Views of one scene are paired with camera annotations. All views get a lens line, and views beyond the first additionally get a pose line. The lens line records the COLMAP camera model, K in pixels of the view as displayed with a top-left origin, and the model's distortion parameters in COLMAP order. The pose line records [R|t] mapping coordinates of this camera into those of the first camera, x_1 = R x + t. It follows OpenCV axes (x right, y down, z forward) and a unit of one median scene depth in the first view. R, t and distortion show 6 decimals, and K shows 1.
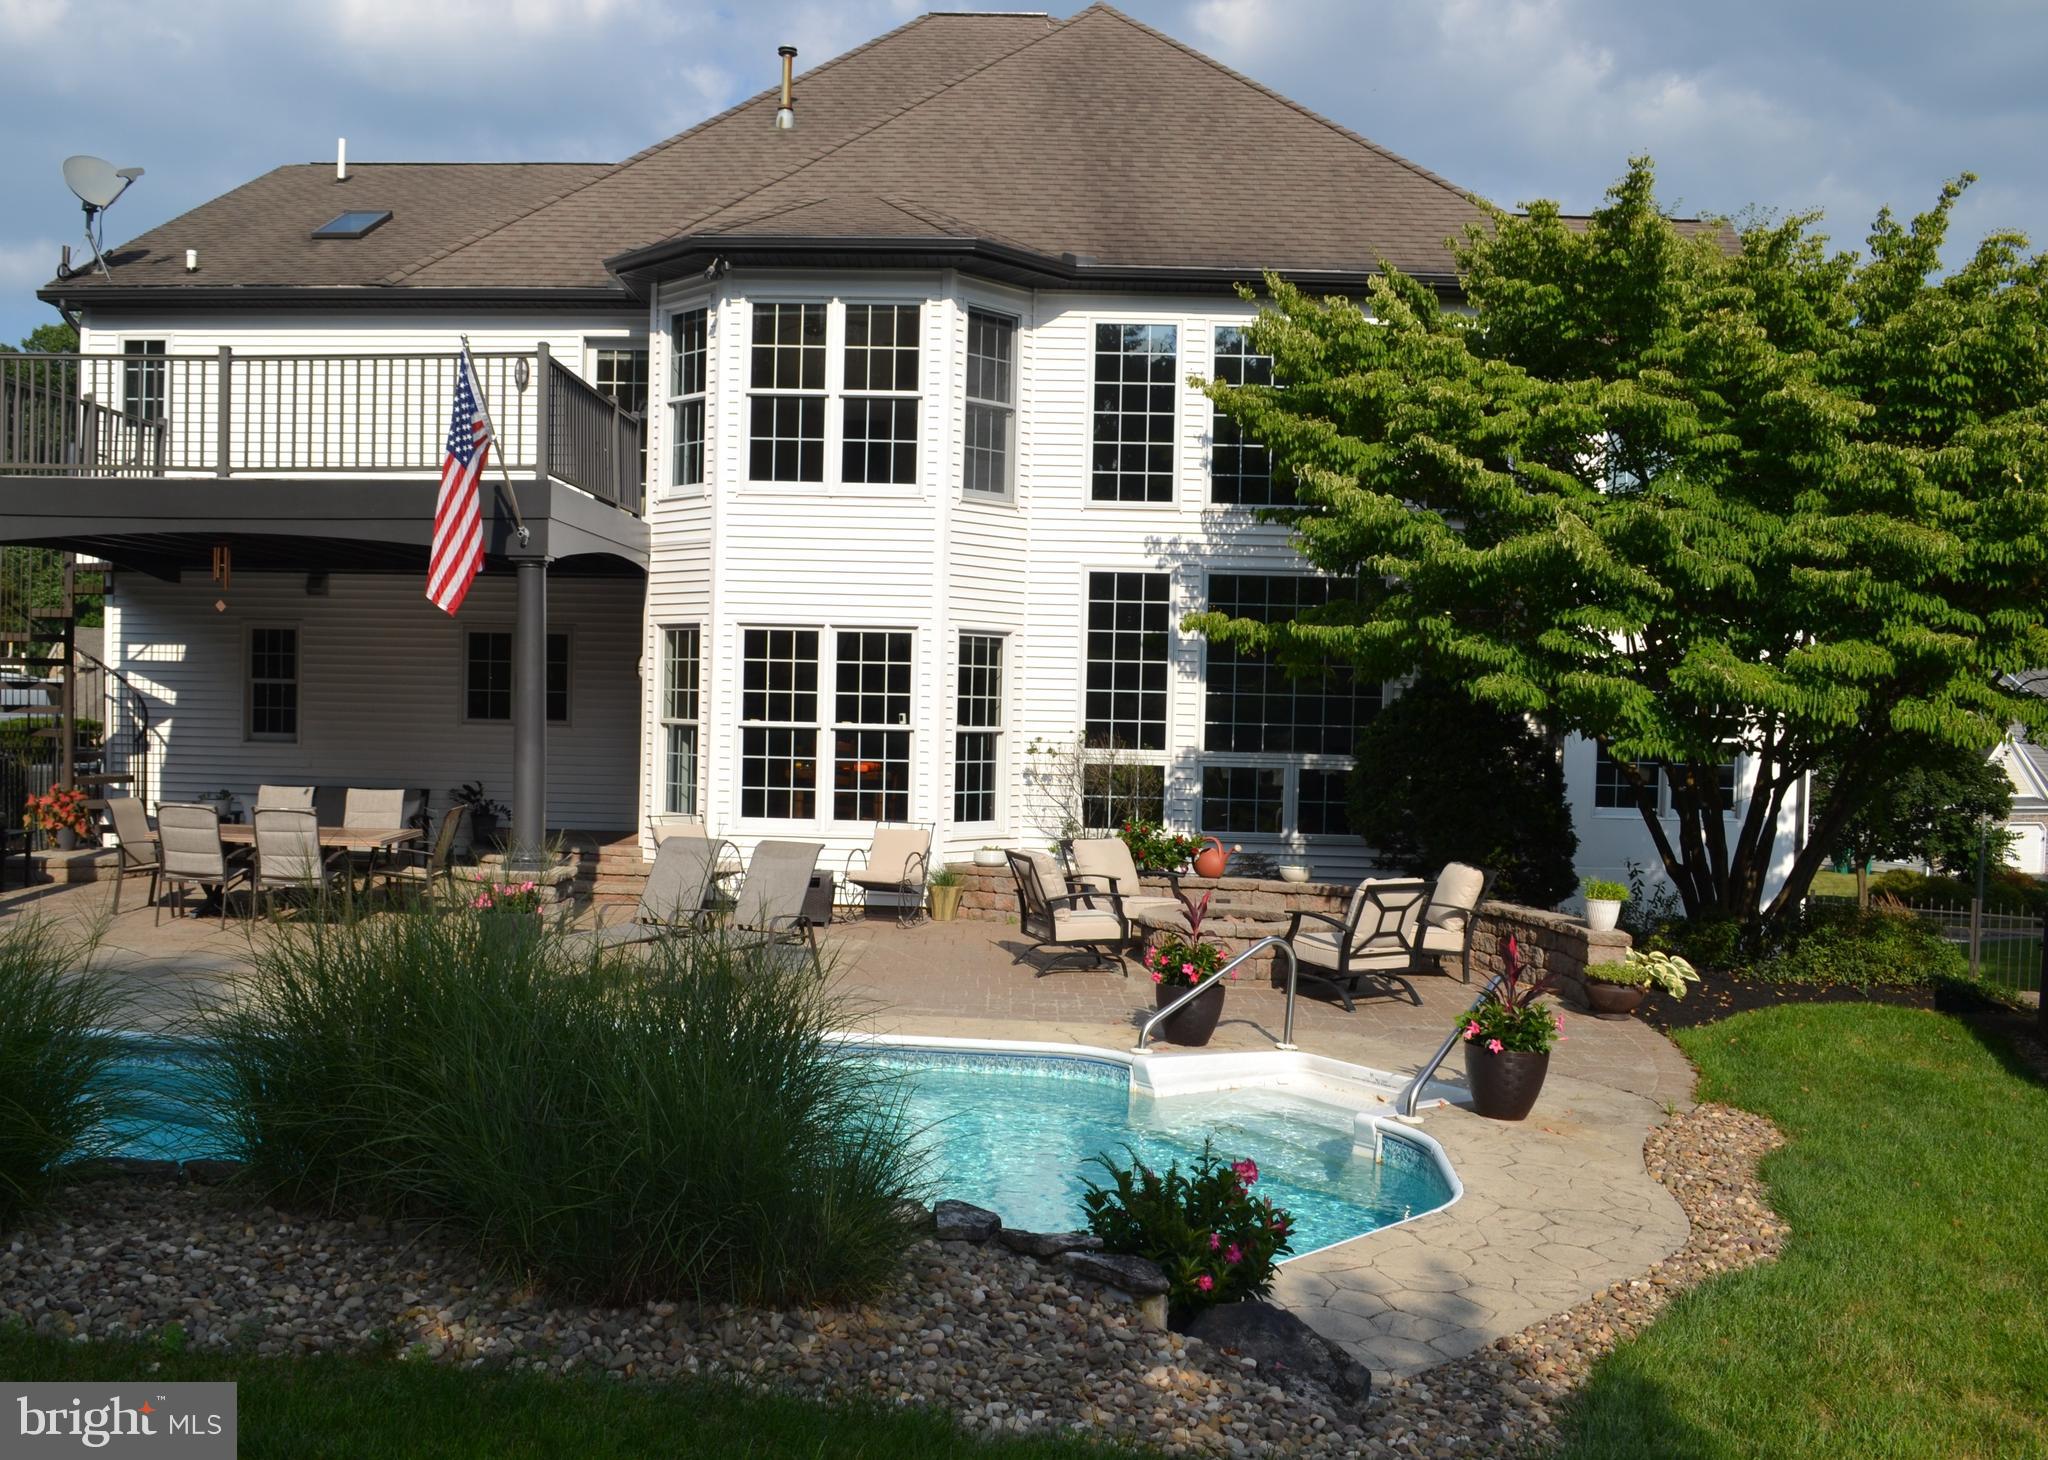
lens RADIAL K [[1713.6, 0, 1015.2], [0, 1713.6, 732.8], [0, 0, 1]] dist [-0.001627, -0.001455]
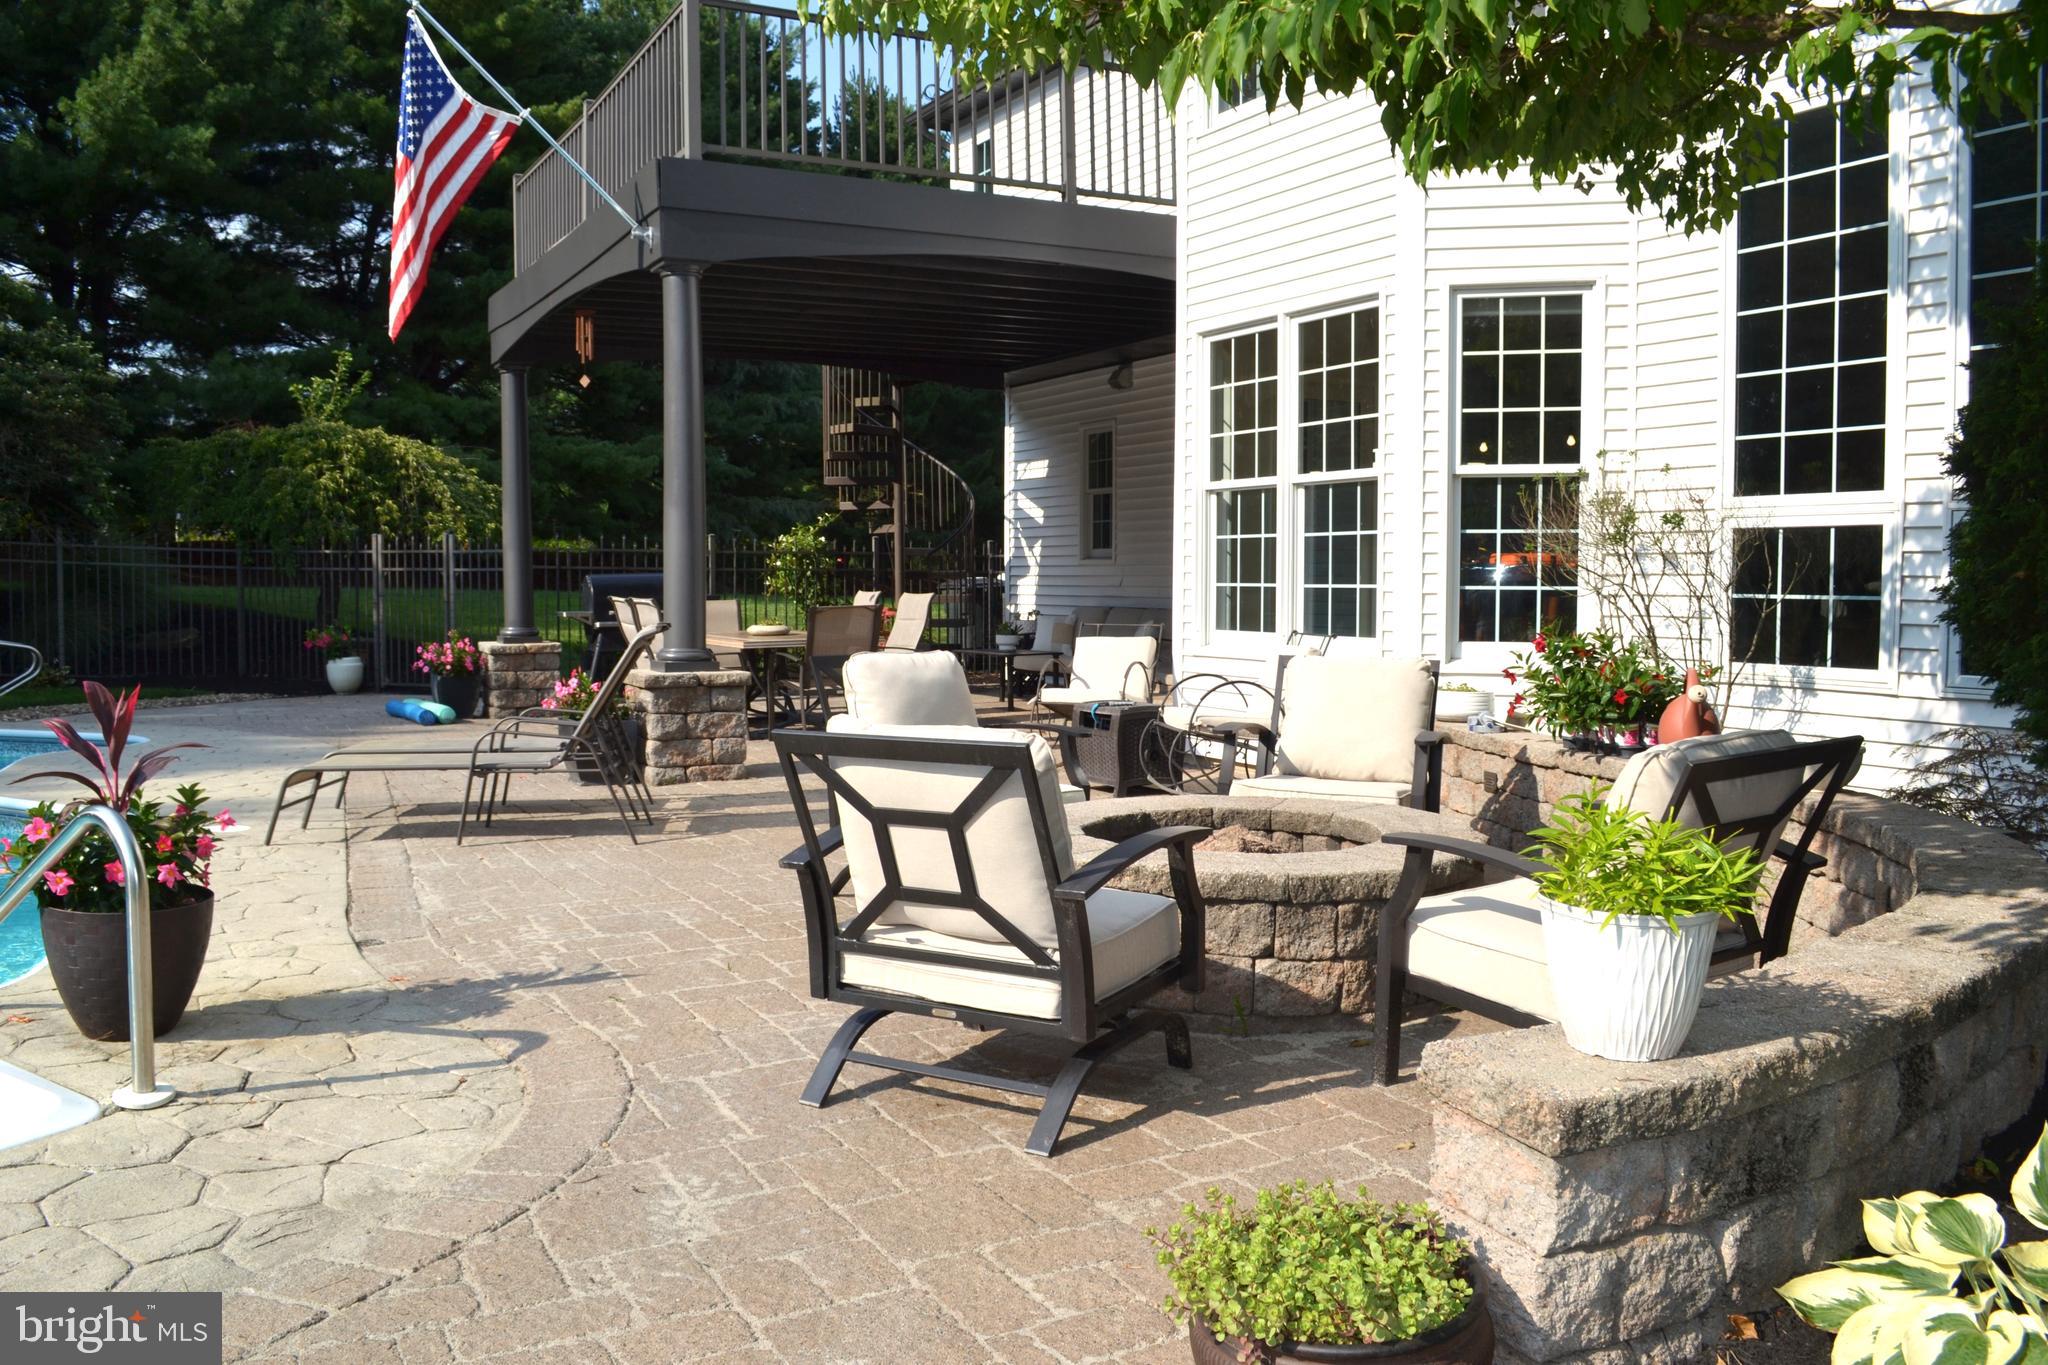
lens RADIAL K [[1633.1, 0, 1027.3], [0, 1633.1, 686.2], [0, 0, 1]] dist [-0.074661, -0.003872]
pose [[0.501743, 0.033399, -0.864372, 0.335665], [-0.004778, 0.999346, 0.035840, 0.047239], [0.865004, -0.013853, 0.501574, 0.600958]]
